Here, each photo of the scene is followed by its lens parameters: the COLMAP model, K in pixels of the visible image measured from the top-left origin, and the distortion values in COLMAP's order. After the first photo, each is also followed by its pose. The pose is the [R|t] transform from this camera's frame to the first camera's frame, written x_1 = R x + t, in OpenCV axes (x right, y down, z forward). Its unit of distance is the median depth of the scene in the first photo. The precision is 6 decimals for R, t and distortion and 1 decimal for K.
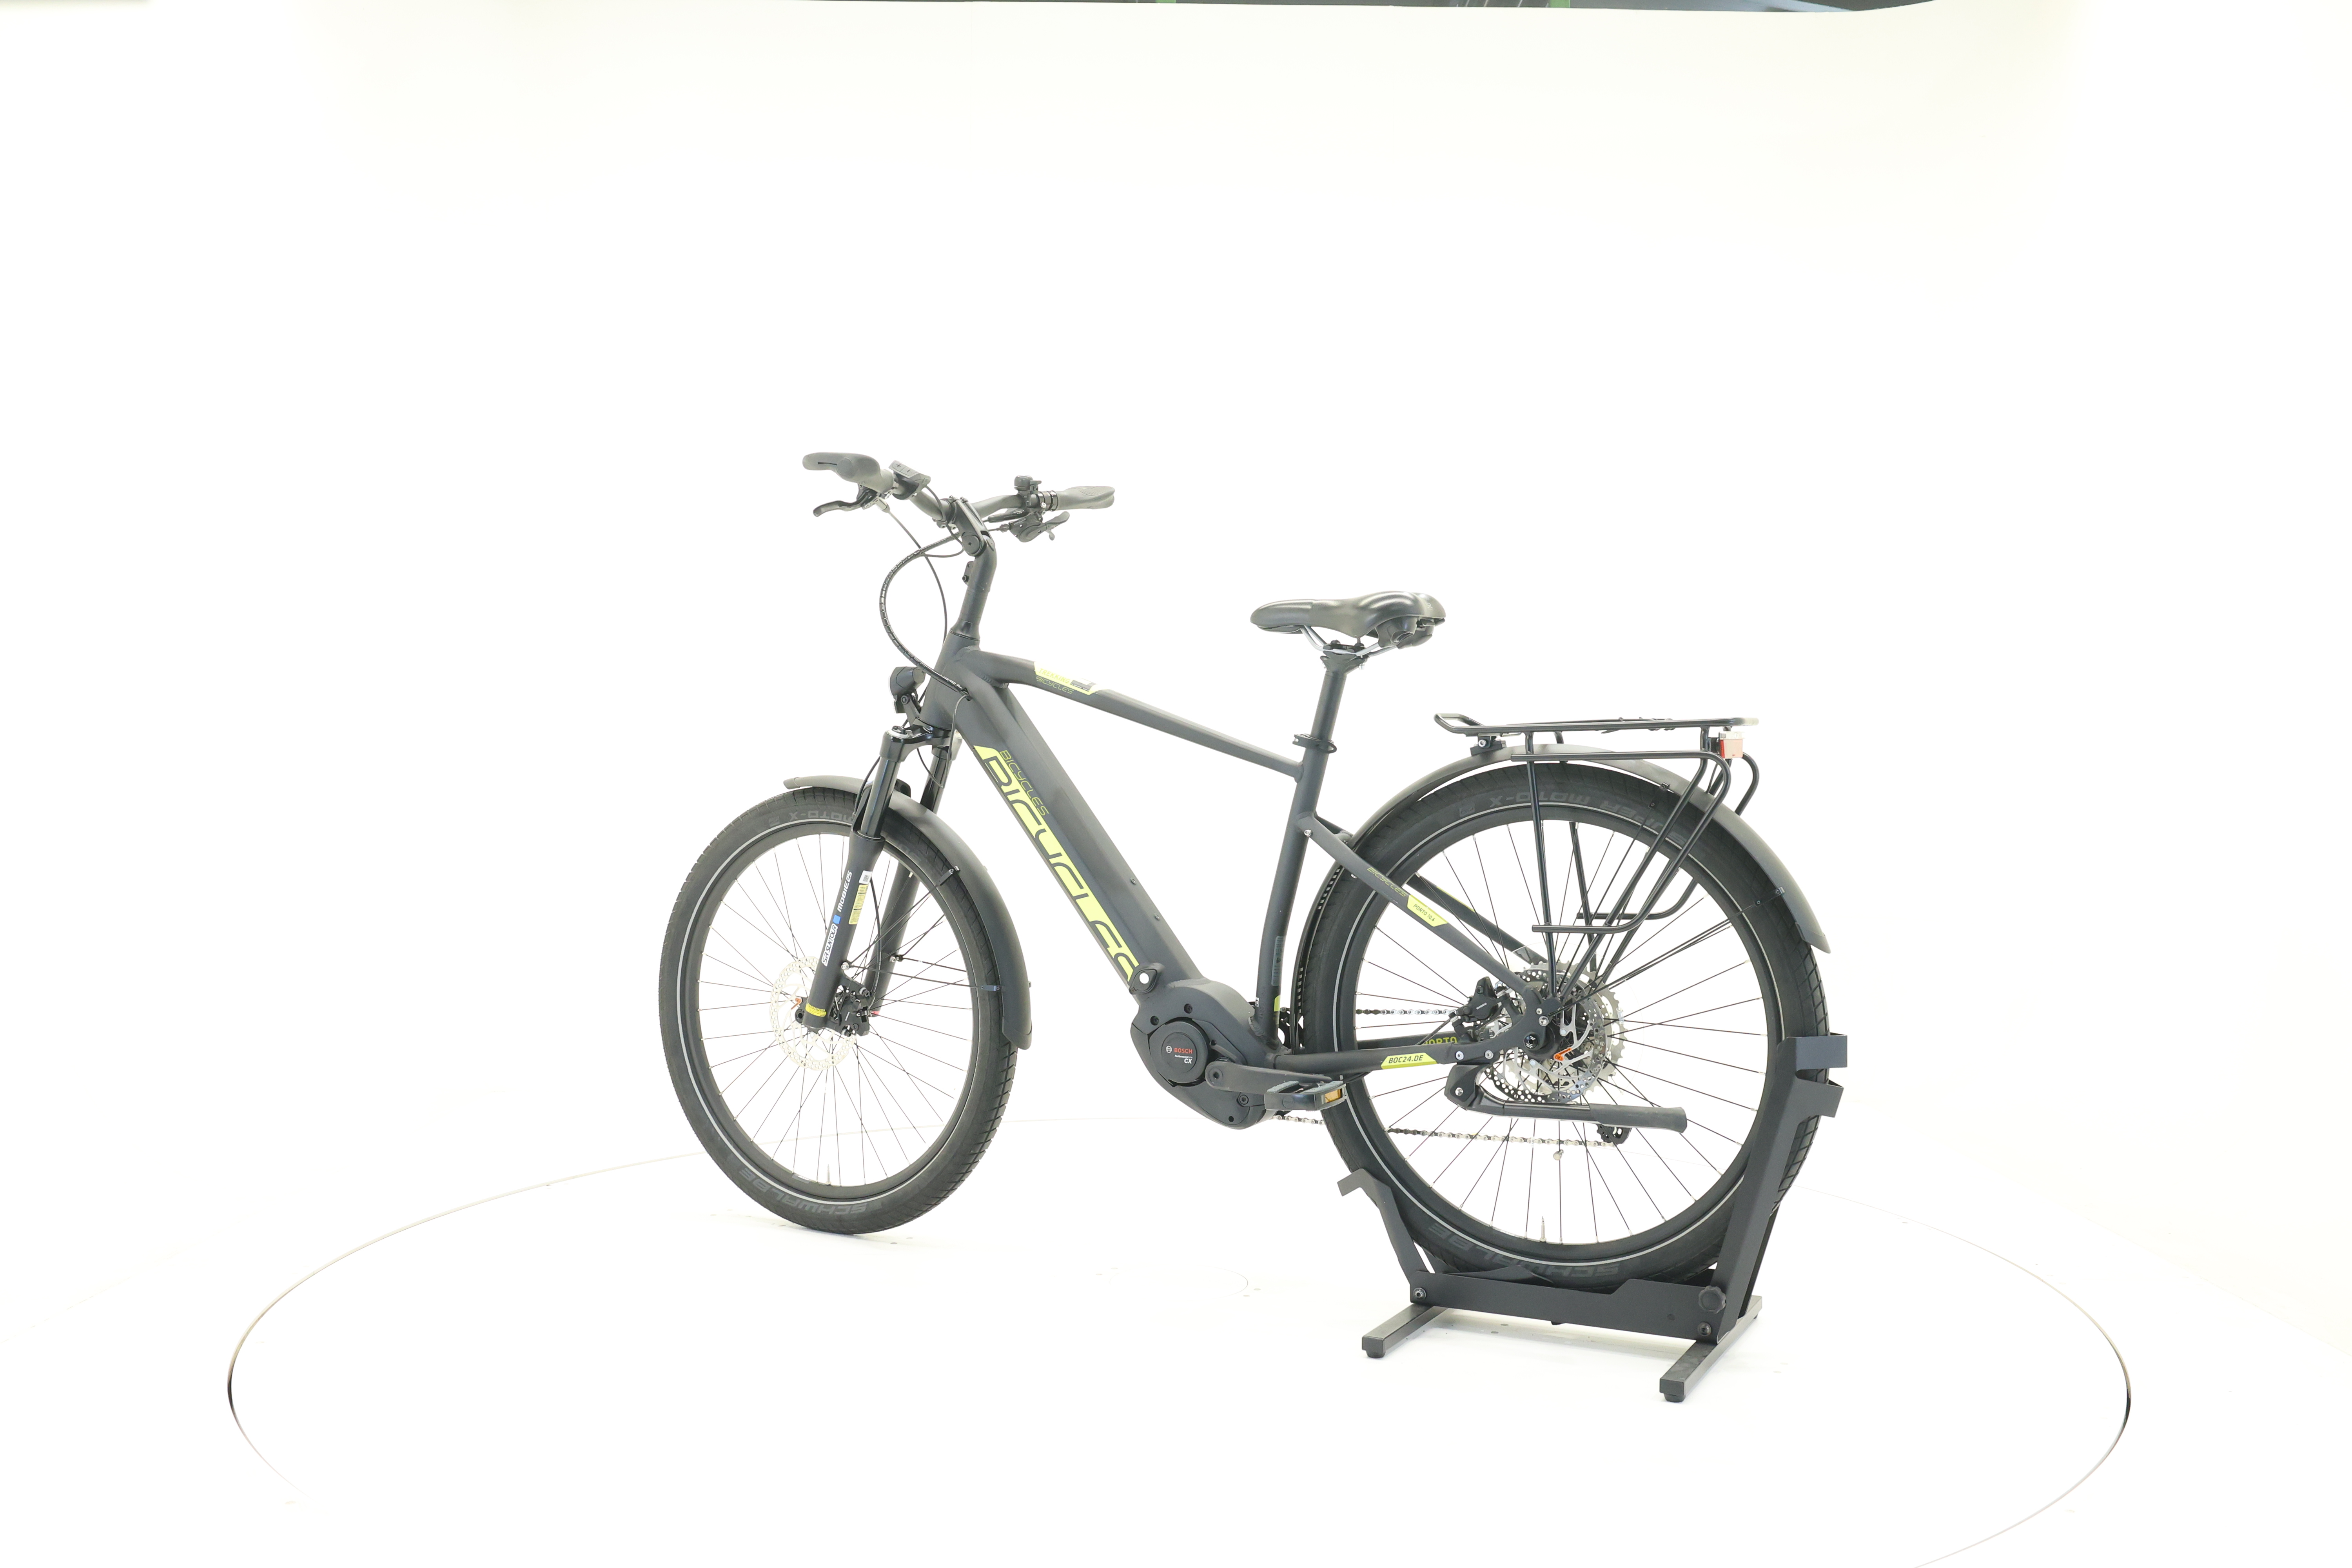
lens RADIAL K [[2060.2, 0, 1180.3], [0, 2060.2, 775.5], [0, 0, 1]] dist [-0.022375, -0.010452]
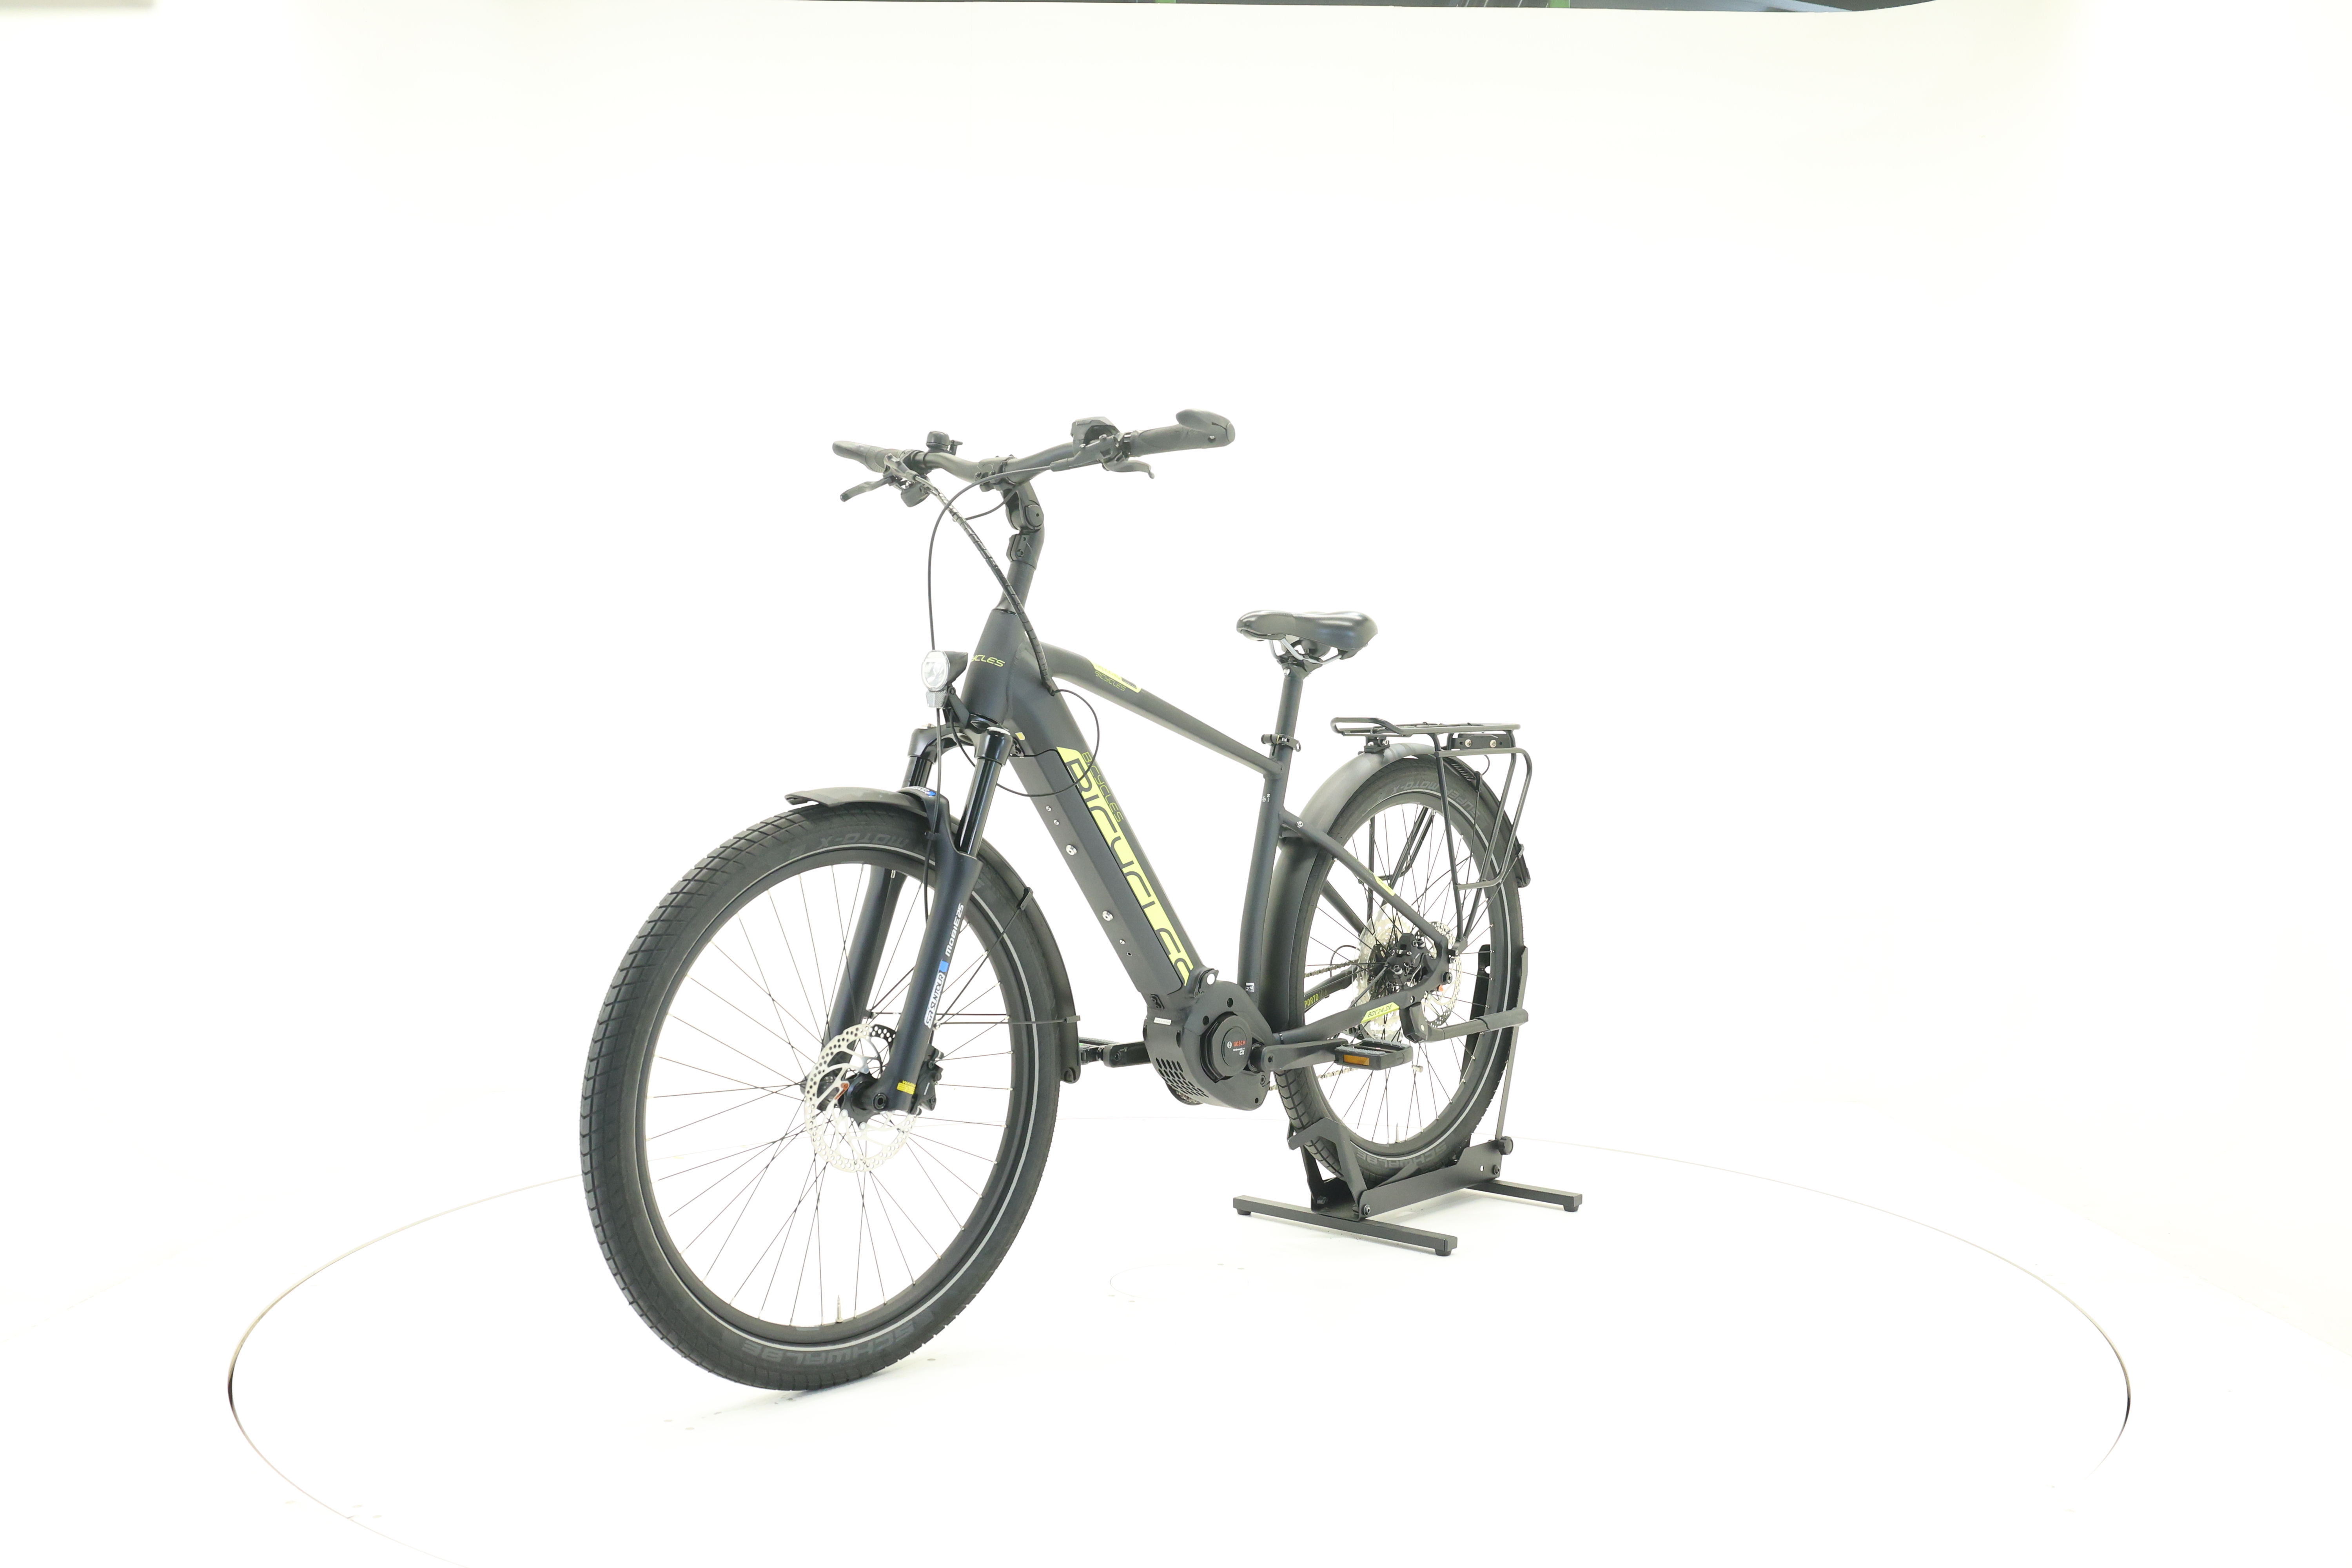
lens RADIAL K [[2060.2, 0, 1178.3], [0, 2060.2, 779.4], [0, 0, 1]] dist [-0.022375, -0.010452]
pose [[0.227549, -0.021628, 0.973526, -0.995661], [0.014136, 0.999721, 0.018906, -0.017432], [-0.973664, 0.009460, 0.227791, 0.790876]]
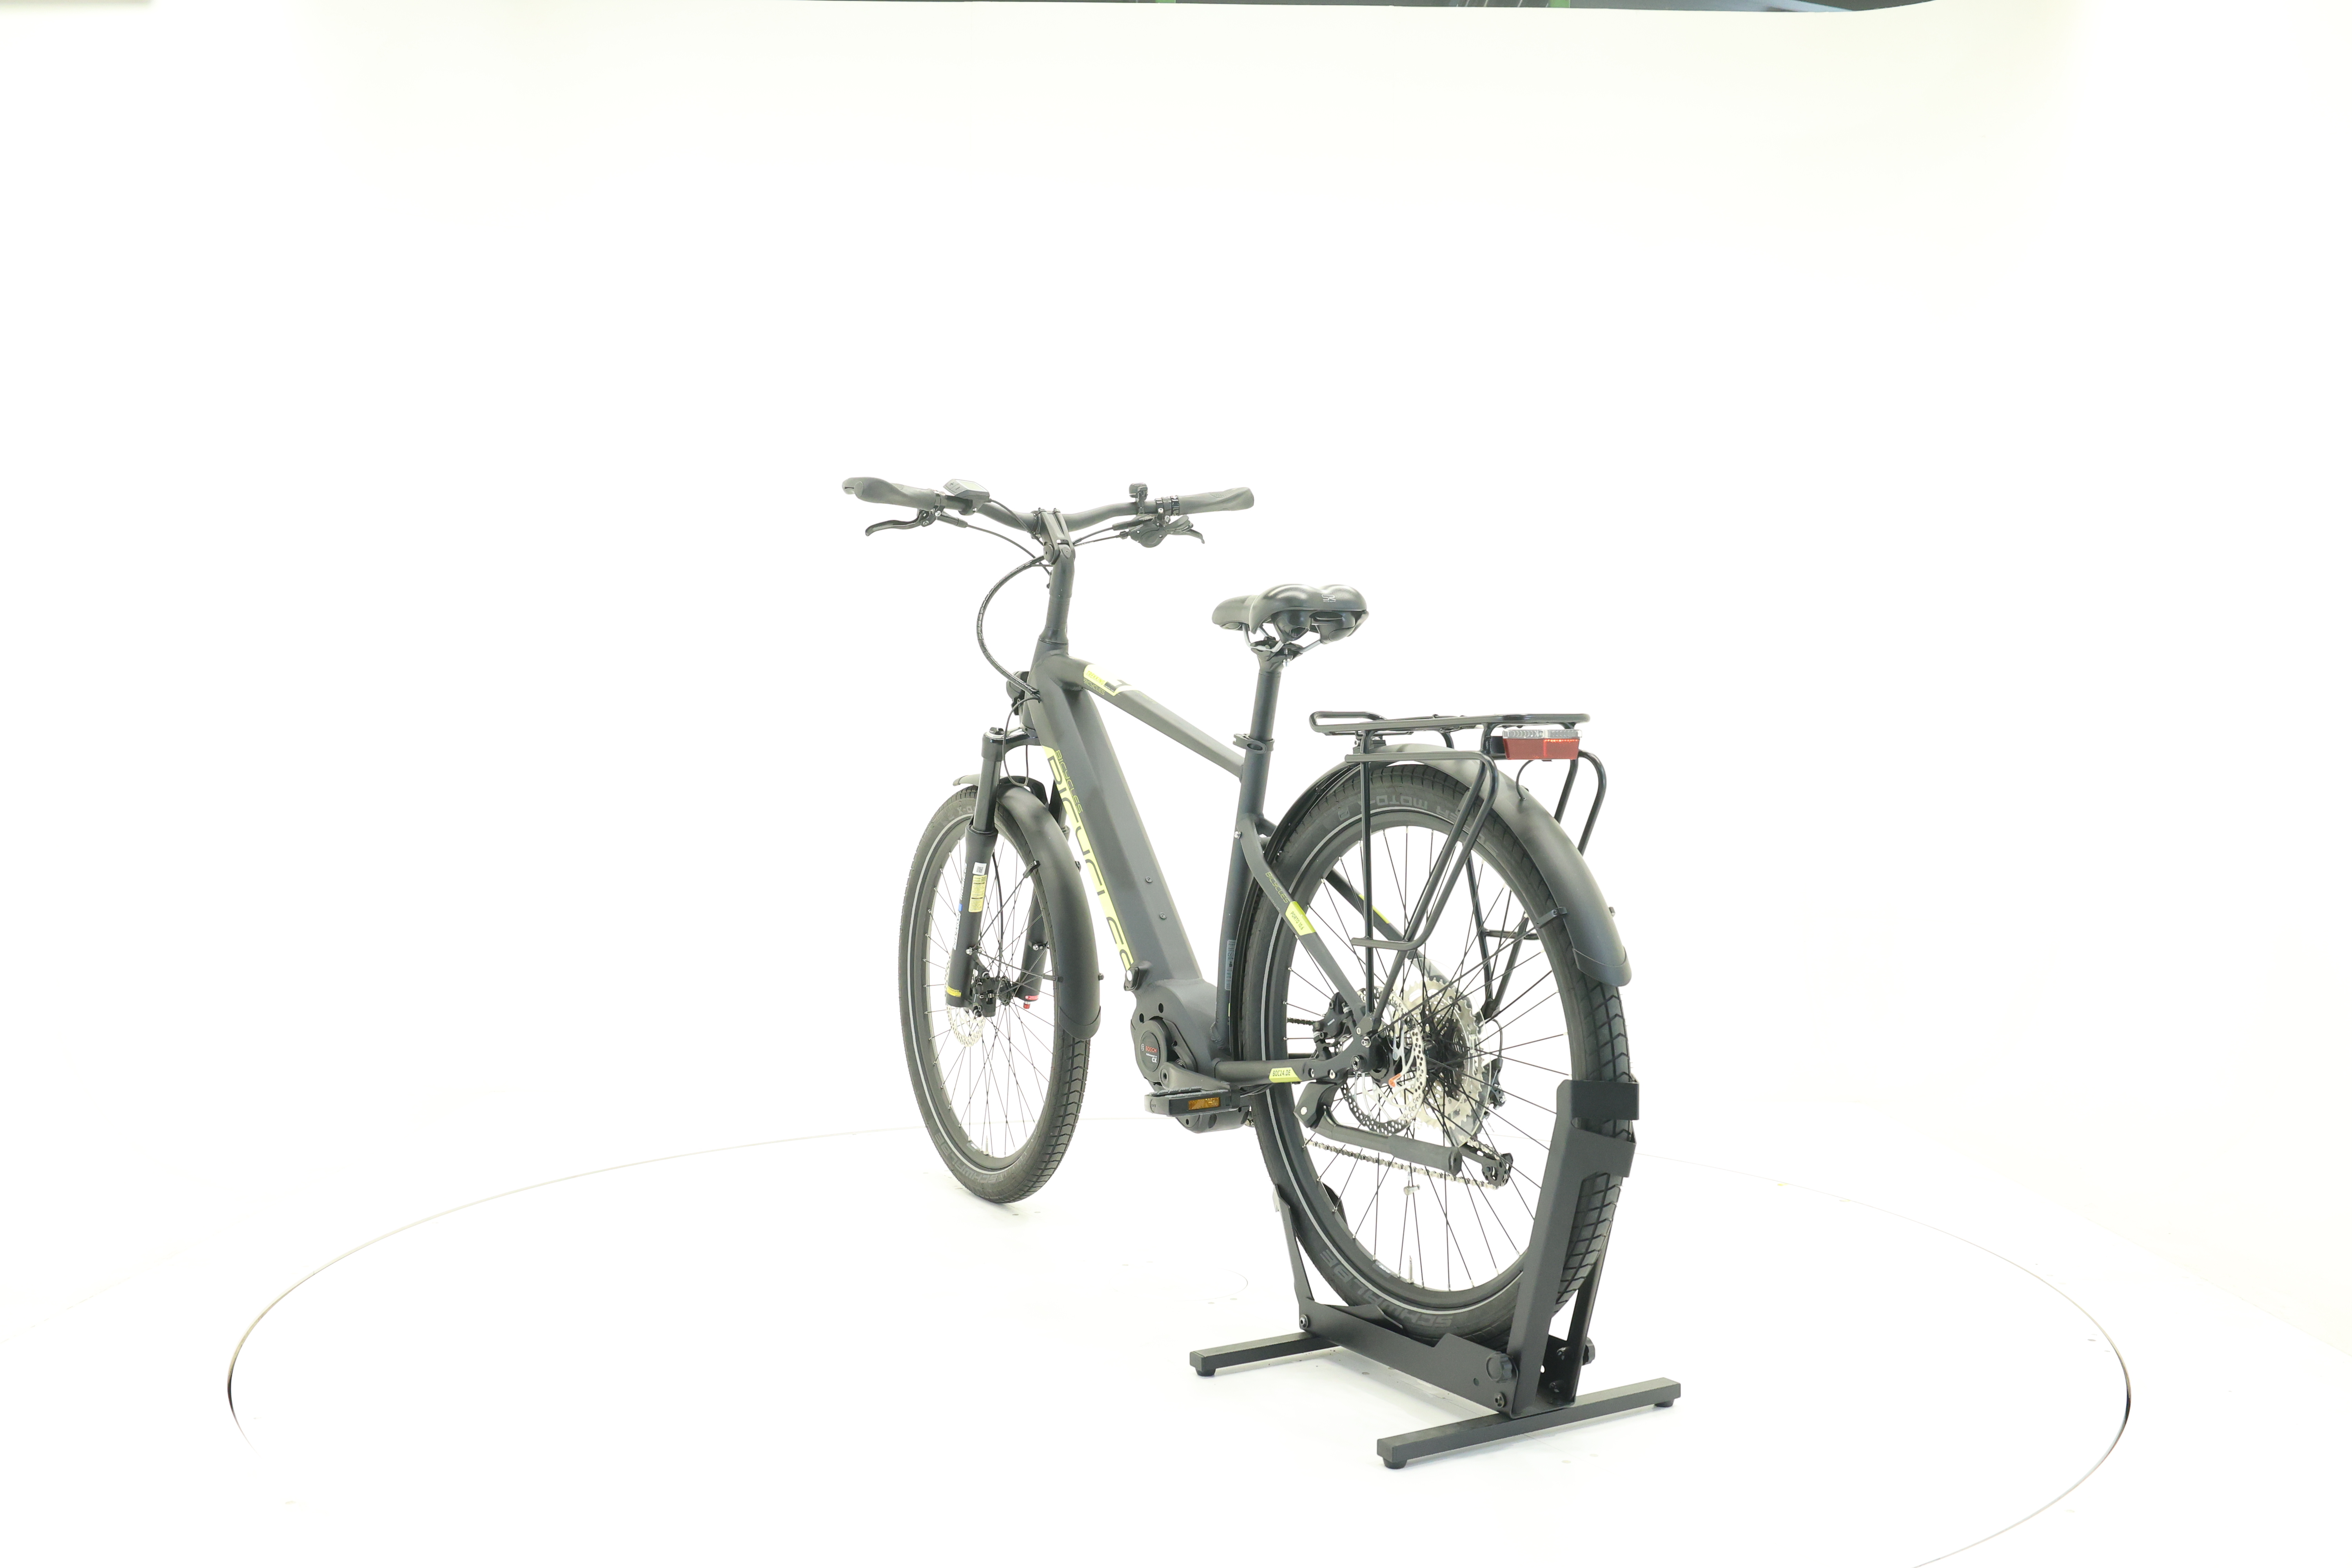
lens RADIAL K [[2060.2, 0, 1172.1], [0, 2060.2, 776.5], [0, 0, 1]] dist [-0.022375, -0.010452]
pose [[0.857296, 0.007948, -0.514762, 0.523044], [-0.009210, 0.999958, 0.000100, 0.000419], [0.514741, 0.004655, 0.857333, 0.143525]]
